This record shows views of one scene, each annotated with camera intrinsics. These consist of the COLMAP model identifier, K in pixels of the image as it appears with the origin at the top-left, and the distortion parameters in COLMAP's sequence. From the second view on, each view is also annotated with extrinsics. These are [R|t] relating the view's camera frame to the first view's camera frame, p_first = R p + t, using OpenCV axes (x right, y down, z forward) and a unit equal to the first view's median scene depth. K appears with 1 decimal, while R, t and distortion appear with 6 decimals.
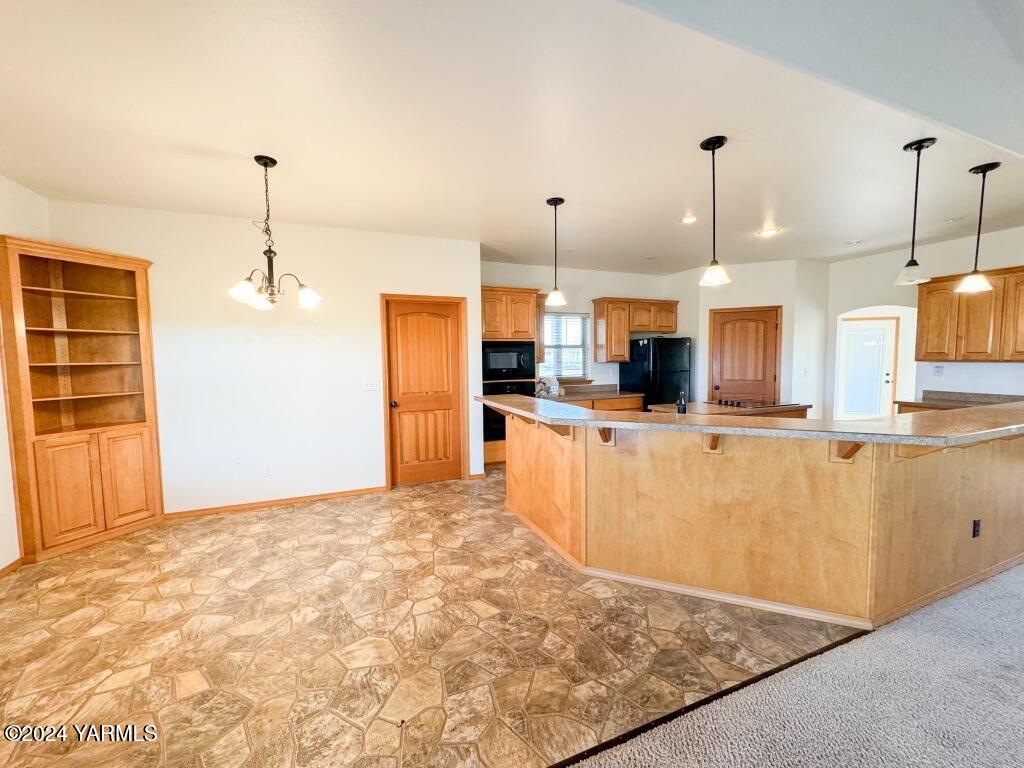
lens RADIAL K [[410.1, 0, 512.0], [0, 410.1, 384.0], [0, 0, 1]] dist [-0.001465, -0.000092]
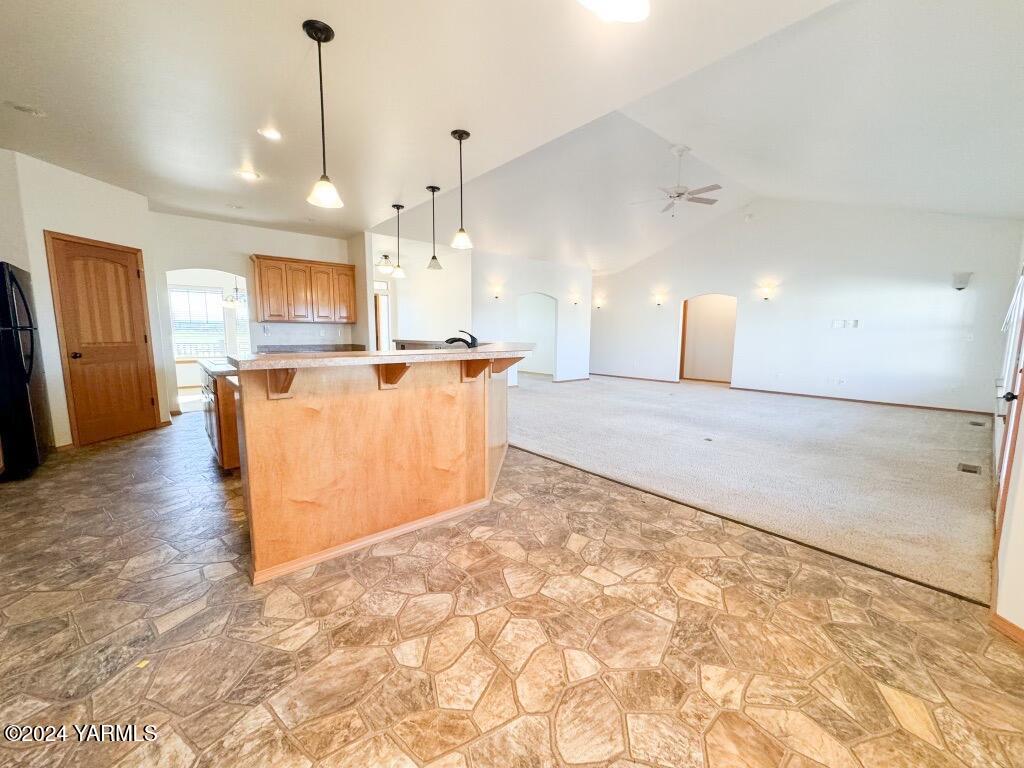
lens RADIAL K [[408.5, 0, 511.7], [0, 408.5, 383.4], [0, 0, 1]] dist [-0.001686, 0.000258]
pose [[-0.310966, -0.108688, 0.944186, -0.614914], [0.061653, 0.989040, 0.134156, 0.015555], [-0.948419, 0.099930, -0.300857, 0.945849]]
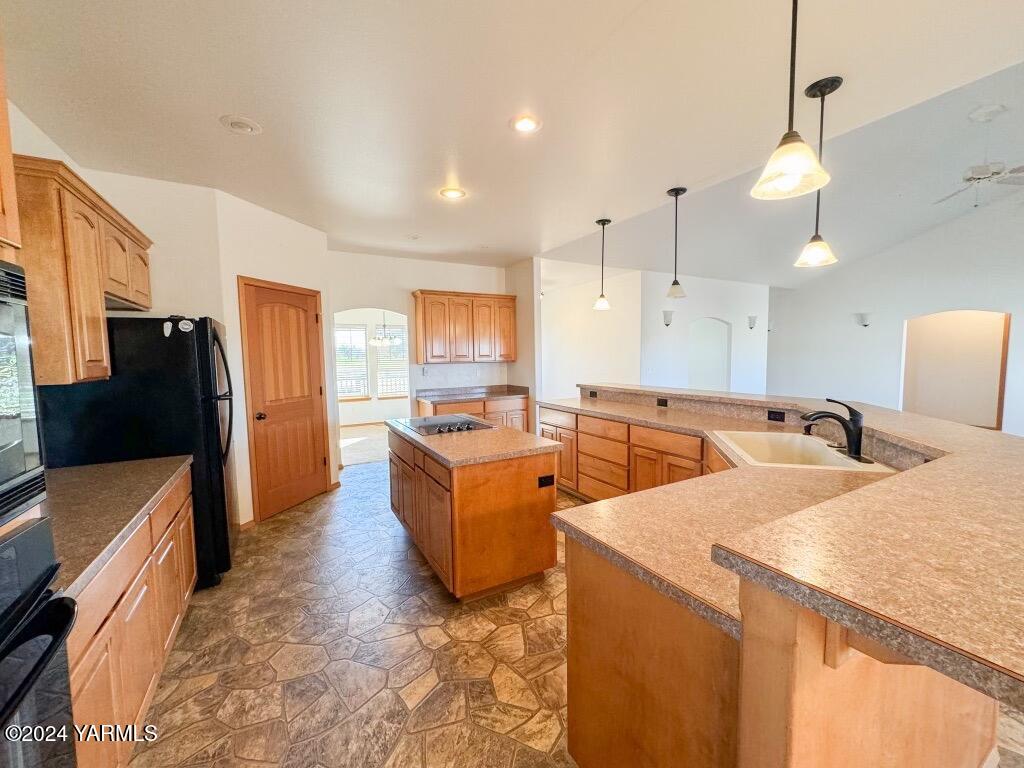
lens RADIAL K [[410.1, 0, 512.0], [0, 410.1, 384.0], [0, 0, 1]] dist [-0.001465, -0.000092]
pose [[-0.121046, -0.060915, 0.990776, -0.192302], [0.082442, 0.994050, 0.071189, -0.084318], [-0.989217, 0.090299, -0.115304, 1.263374]]
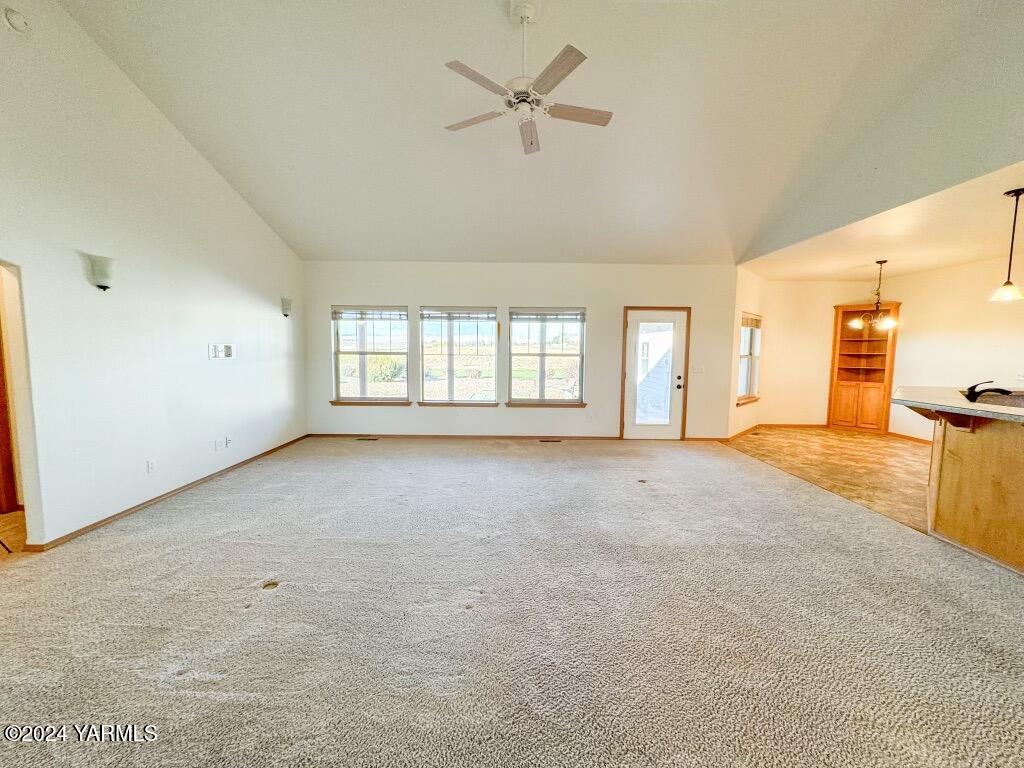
lens RADIAL K [[410.1, 0, 512.0], [0, 410.1, 384.0], [0, 0, 1]] dist [-0.001465, -0.000092]
pose [[-0.378044, 0.086372, -0.921750, 1.698392], [-0.069146, 0.990223, 0.121148, -0.020154], [0.923202, 0.109535, -0.368376, 0.042018]]
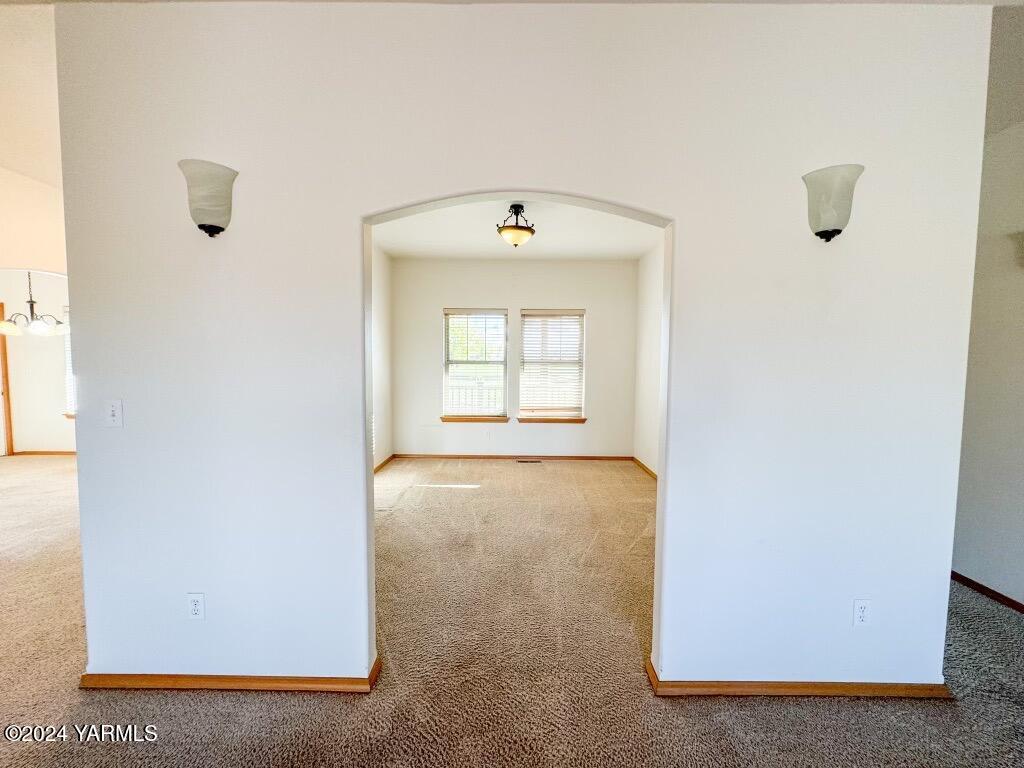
lens RADIAL K [[410.1, 0, 512.0], [0, 410.1, 384.0], [0, 0, 1]] dist [-0.001465, -0.000092]
pose [[0.387950, -0.042616, 0.920695, 1.383152], [0.051433, 0.998375, 0.024539, 0.013316], [-0.920244, 0.037835, 0.389511, -0.209903]]
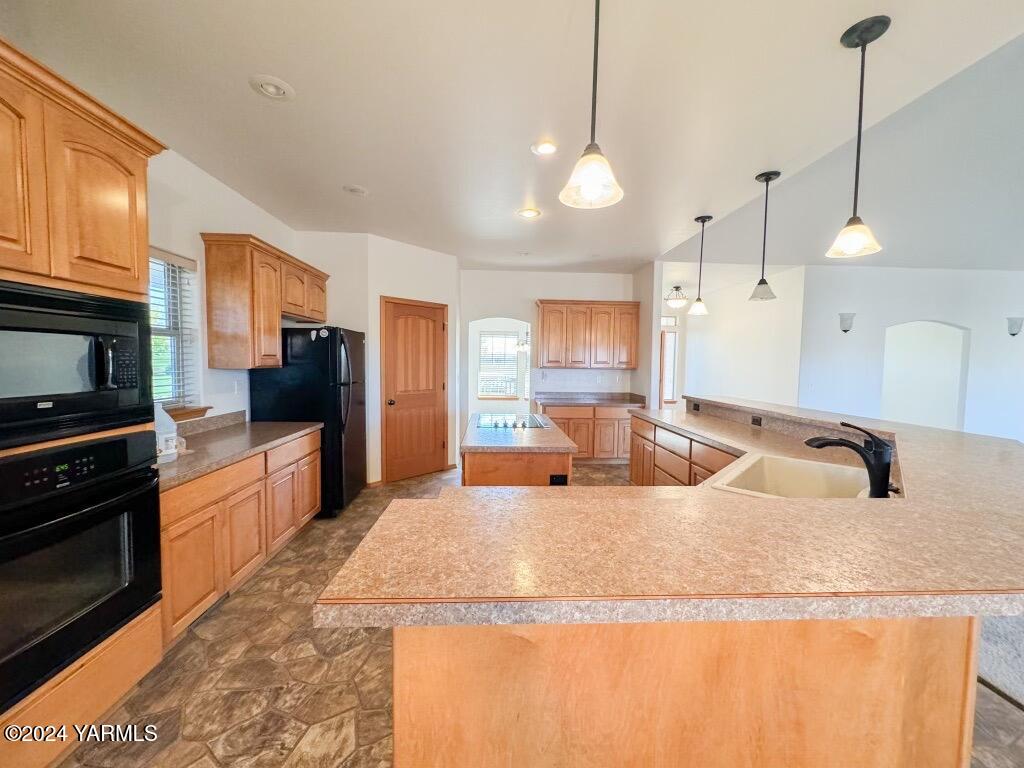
lens RADIAL K [[410.1, 0, 512.0], [0, 410.1, 384.0], [0, 0, 1]] dist [-0.001465, -0.000092]
pose [[0.334693, -0.037596, 0.941577, -0.229985], [0.045408, 0.998687, 0.023735, -0.056810], [-0.941233, 0.034811, 0.335960, 0.955804]]
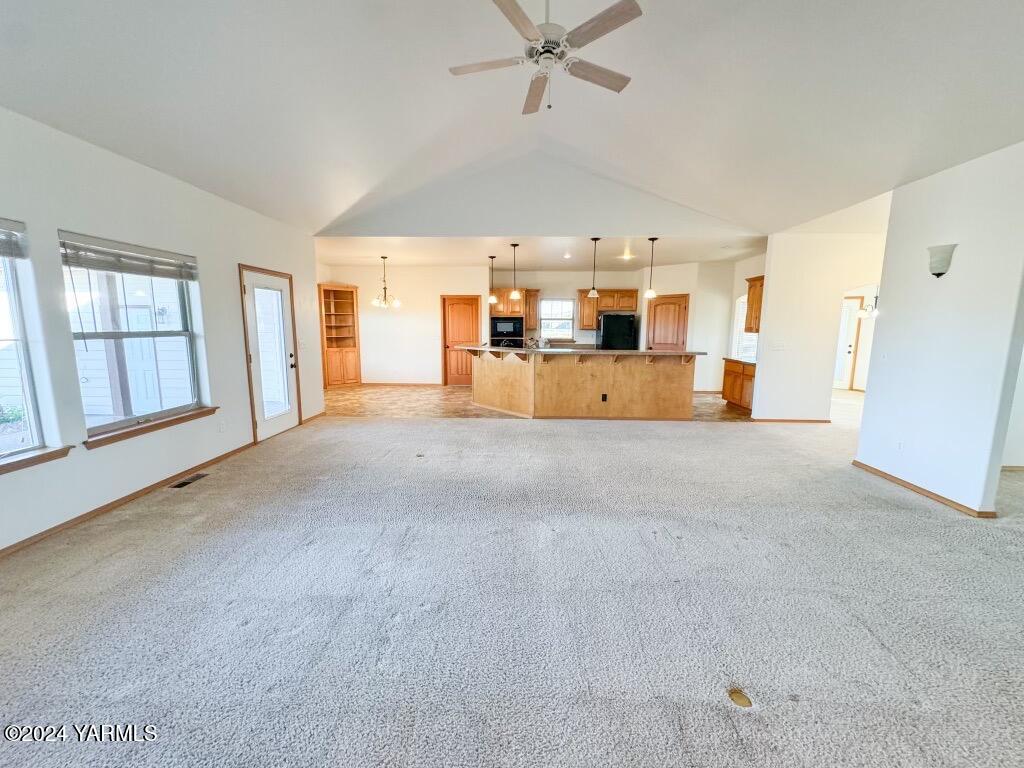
lens RADIAL K [[410.1, 0, 512.0], [0, 410.1, 384.0], [0, 0, 1]] dist [-0.001465, -0.000092]
pose [[0.910588, 0.075023, -0.406449, 1.167935], [-0.043436, 0.995313, 0.086403, 0.056432], [0.411026, -0.061023, 0.909579, -1.058567]]
